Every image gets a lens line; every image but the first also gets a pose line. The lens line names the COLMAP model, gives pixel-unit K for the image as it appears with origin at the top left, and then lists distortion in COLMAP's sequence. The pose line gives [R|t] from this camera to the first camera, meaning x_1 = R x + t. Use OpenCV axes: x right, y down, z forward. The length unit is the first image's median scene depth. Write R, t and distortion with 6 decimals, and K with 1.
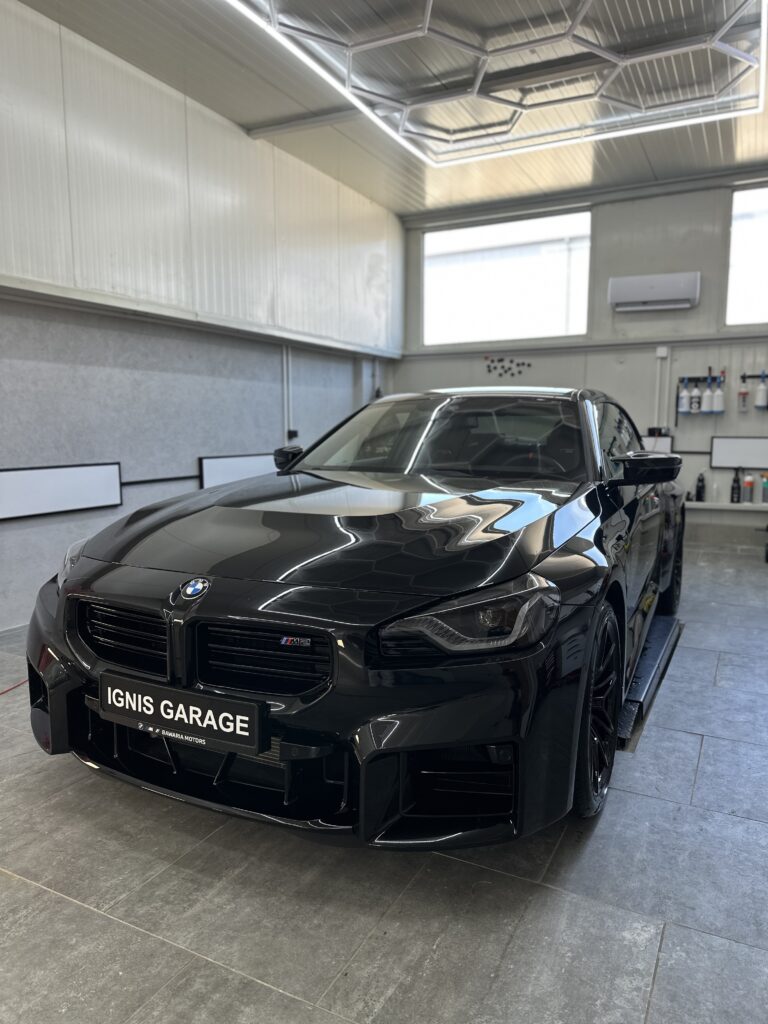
lens RADIAL K [[724.3, 0, 388.5], [0, 724.3, 515.4], [0, 0, 1]] dist [0.032606, -0.040643]
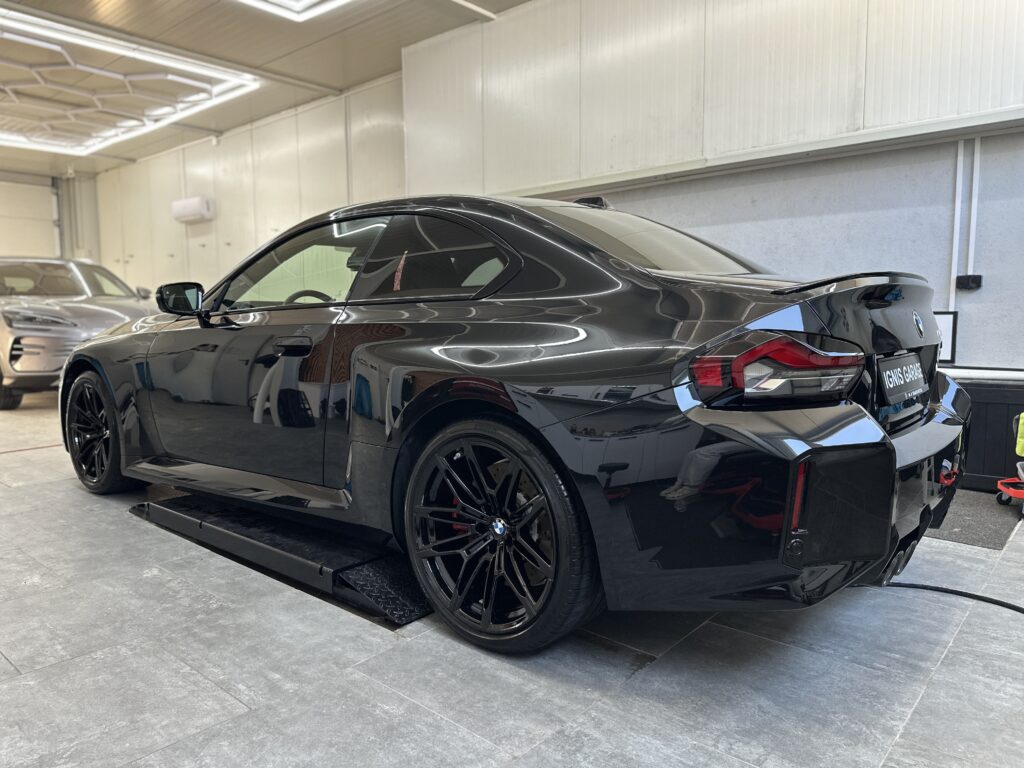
lens RADIAL K [[722.6, 0, 512.0], [0, 722.6, 384.0], [0, 0, 1]] dist [0.040372, -0.052914]
pose [[-0.245777, 0.087813, -0.965341, 0.841888], [-0.114013, 0.986356, 0.118753, -0.082886], [0.962598, 0.139248, -0.232411, 1.160688]]
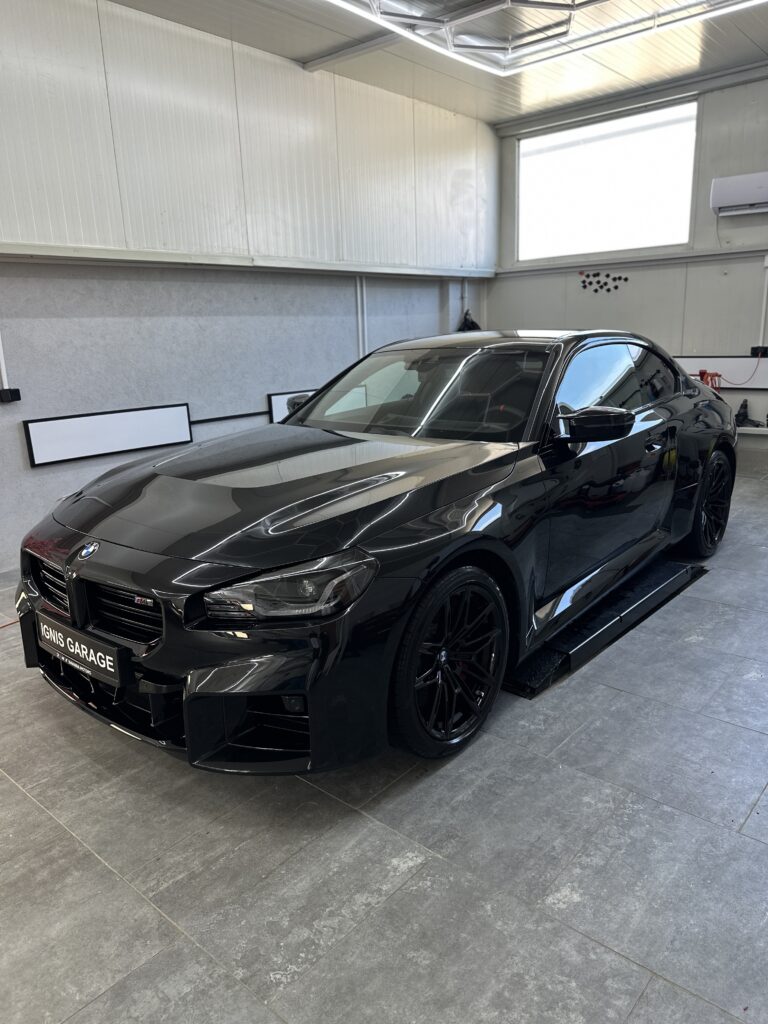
lens RADIAL K [[724.3, 0, 388.5], [0, 724.3, 515.4], [0, 0, 1]] dist [0.032606, -0.040643]
pose [[0.970674, 0.027451, -0.238825, 0.220001], [0.003910, 0.991525, 0.129859, -0.049590], [0.240366, -0.126985, 0.962340, -0.024258]]
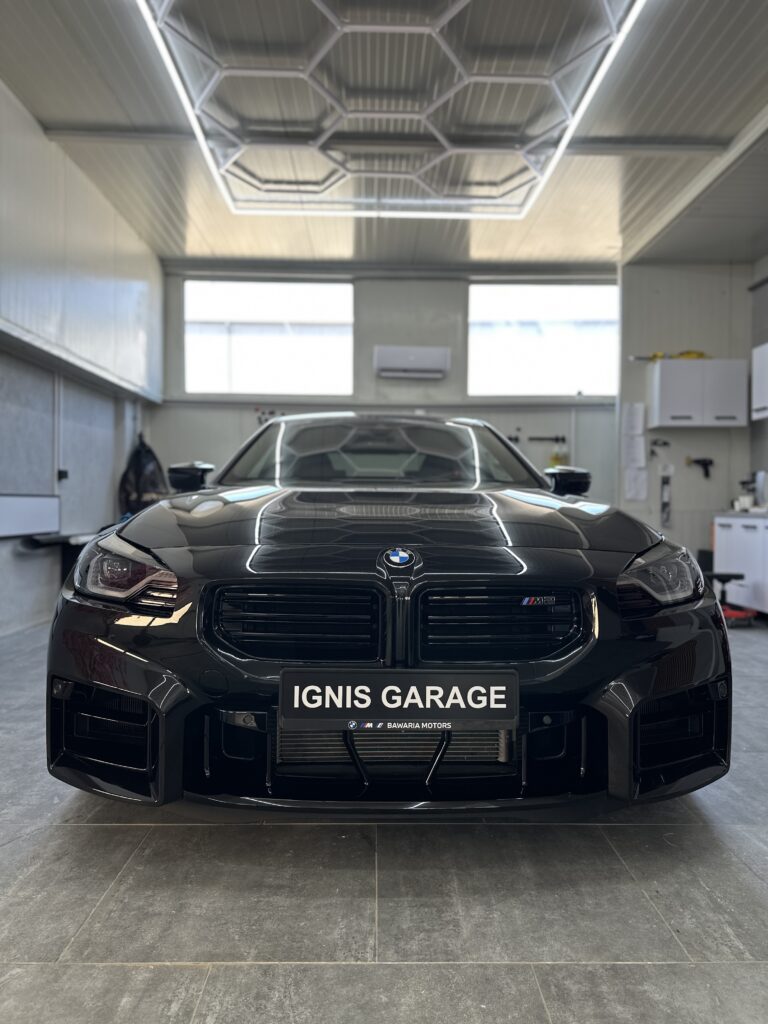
lens RADIAL K [[720.0, 0, 394.8], [0, 720.0, 508.1], [0, 0, 1]] dist [0.043984, -0.052160]
pose [[0.878766, 0.005281, 0.477223, -0.292091], [0.051424, 0.993069, -0.105683, 0.057116], [-0.474474, 0.117412, 0.872404, 0.099529]]
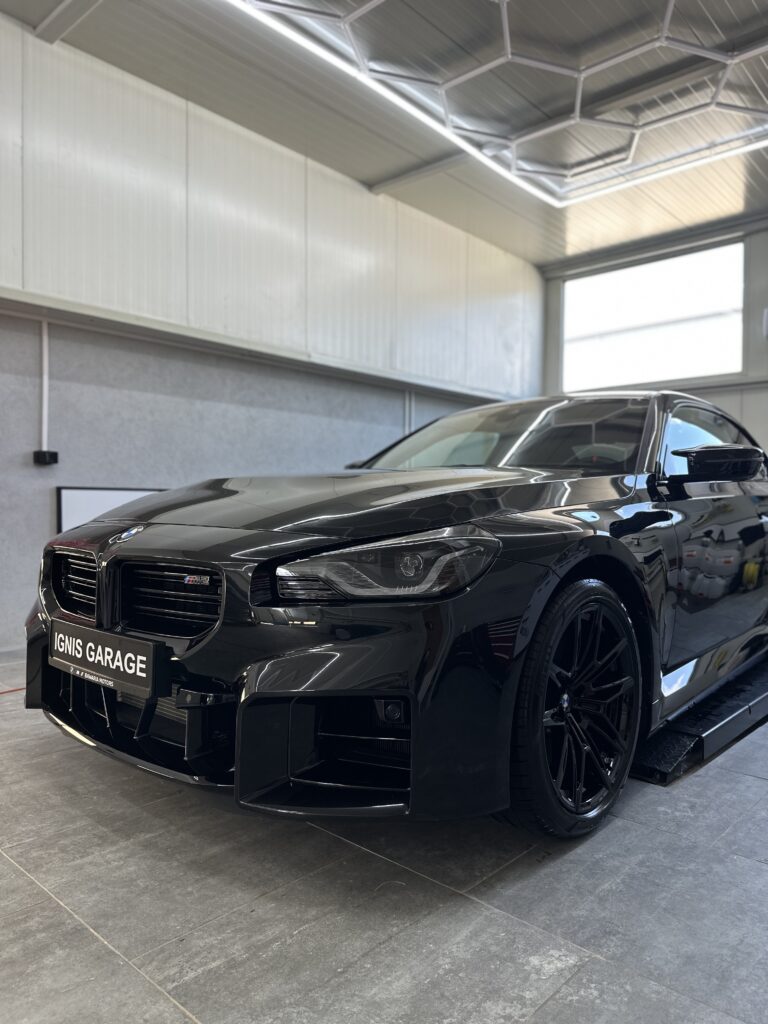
lens RADIAL K [[724.3, 0, 388.5], [0, 724.3, 515.4], [0, 0, 1]] dist [0.032606, -0.040643]
pose [[0.965100, 0.010574, -0.261668, 0.141875], [-0.039976, 0.993423, -0.107298, 0.071711], [0.258812, 0.114014, 0.959175, 0.057017]]
